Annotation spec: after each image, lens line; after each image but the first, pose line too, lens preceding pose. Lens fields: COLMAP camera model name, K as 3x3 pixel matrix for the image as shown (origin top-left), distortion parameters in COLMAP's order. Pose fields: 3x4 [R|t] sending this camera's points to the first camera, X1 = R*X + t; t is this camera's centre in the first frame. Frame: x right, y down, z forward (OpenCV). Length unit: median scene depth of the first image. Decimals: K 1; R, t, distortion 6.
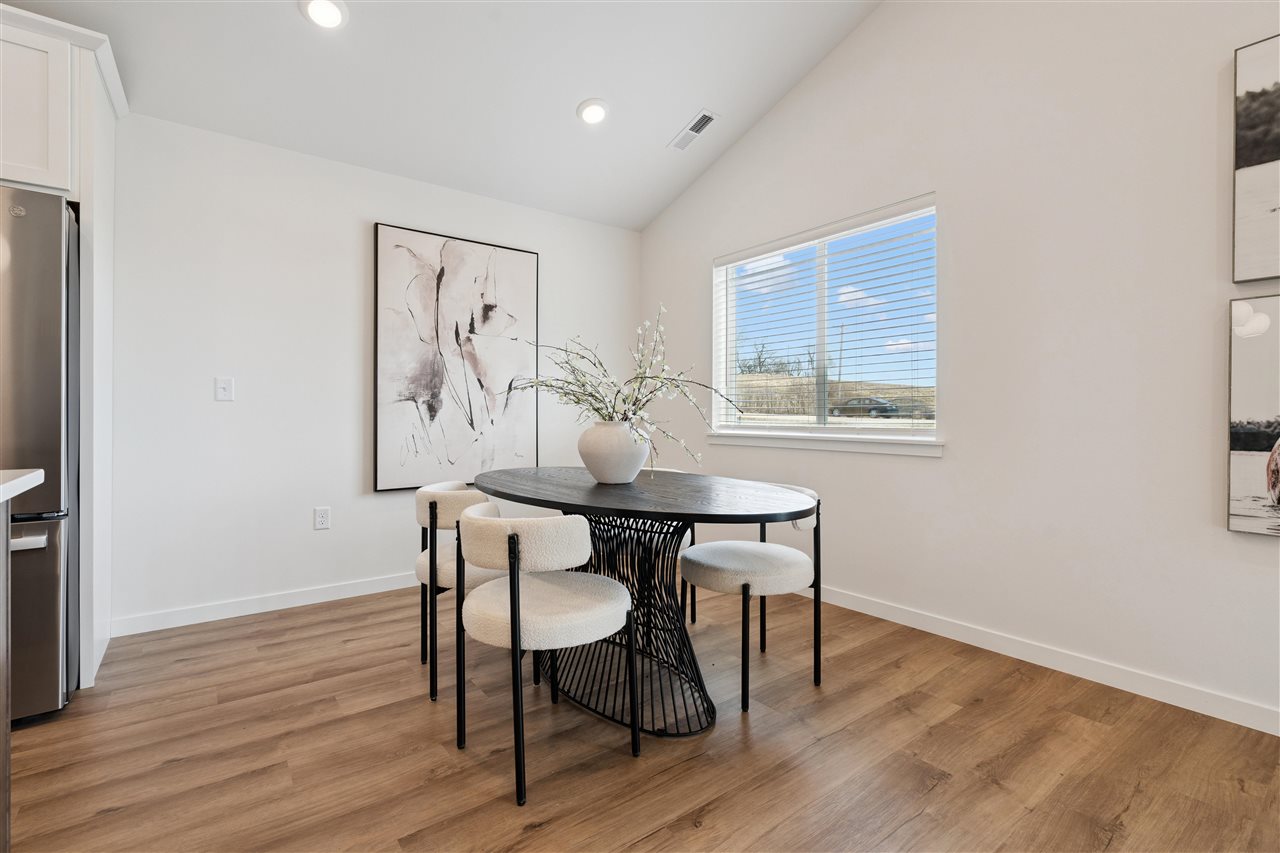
lens RADIAL K [[584.1, 0, 632.9], [0, 584.1, 414.2], [0, 0, 1]] dist [-0.004908, 0.001153]
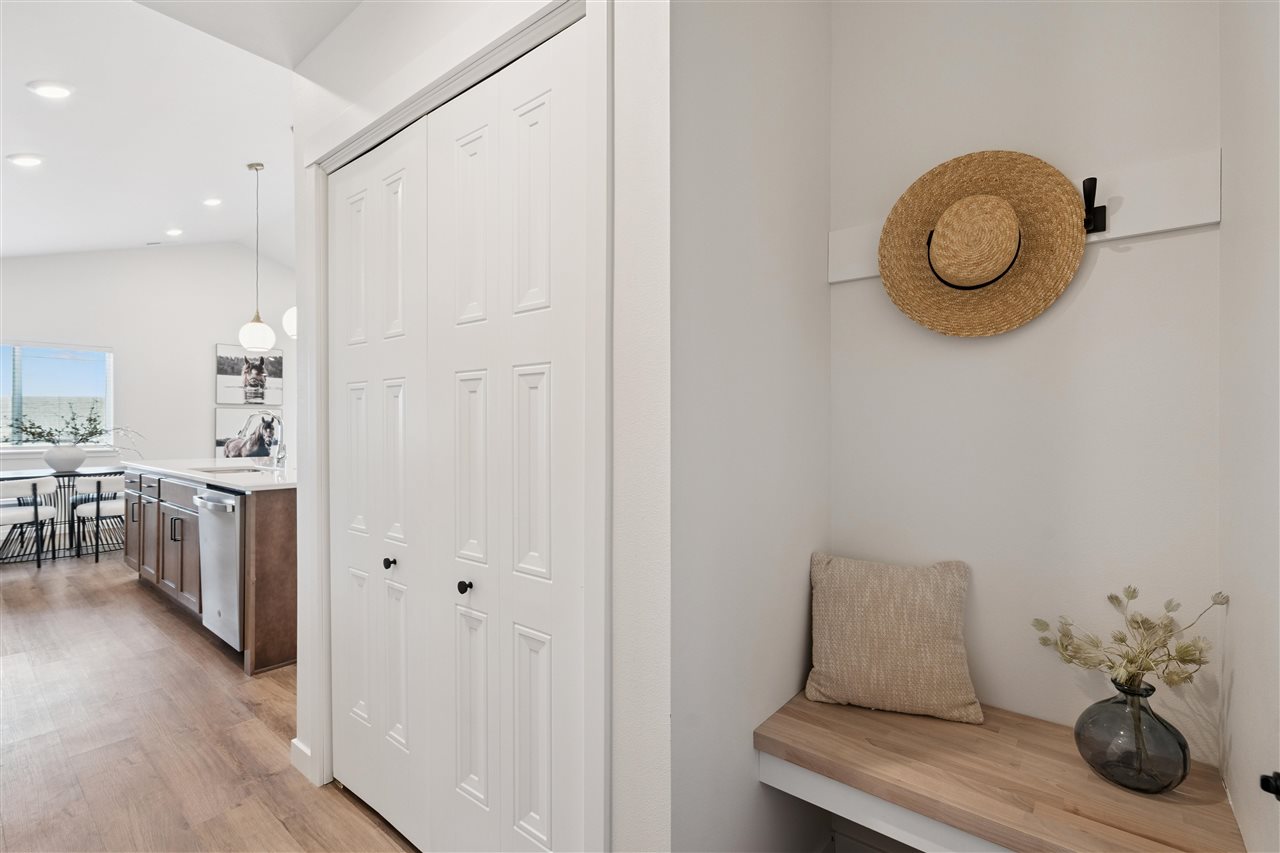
lens RADIAL K [[584.1, 0, 647.0], [0, 584.1, 426.2], [0, 0, 1]] dist [-0.004908, 0.001153]
pose [[-0.246284, -0.004146, 0.969189, -2.607436], [-0.002158, 0.999991, 0.003729, -0.071992], [-0.969195, -0.001174, -0.246290, -0.625477]]
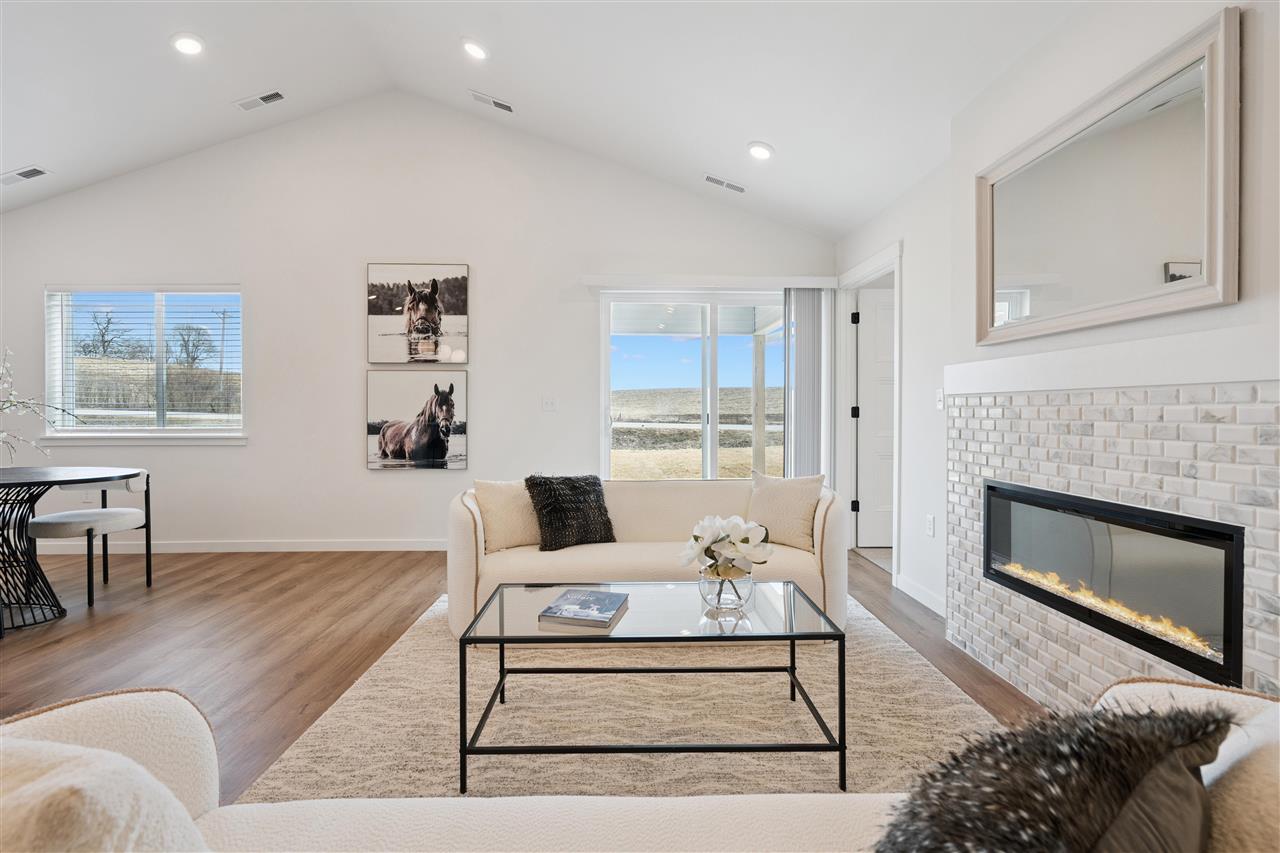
lens RADIAL K [[584.1, 0, 640.7], [0, 584.1, 416.5], [0, 0, 1]] dist [-0.004908, 0.001153]
pose [[0.575057, -0.013532, 0.818001, -0.196504], [0.002214, 0.999885, 0.014984, -0.033222], [-0.818110, -0.006806, 0.575021, -0.944425]]
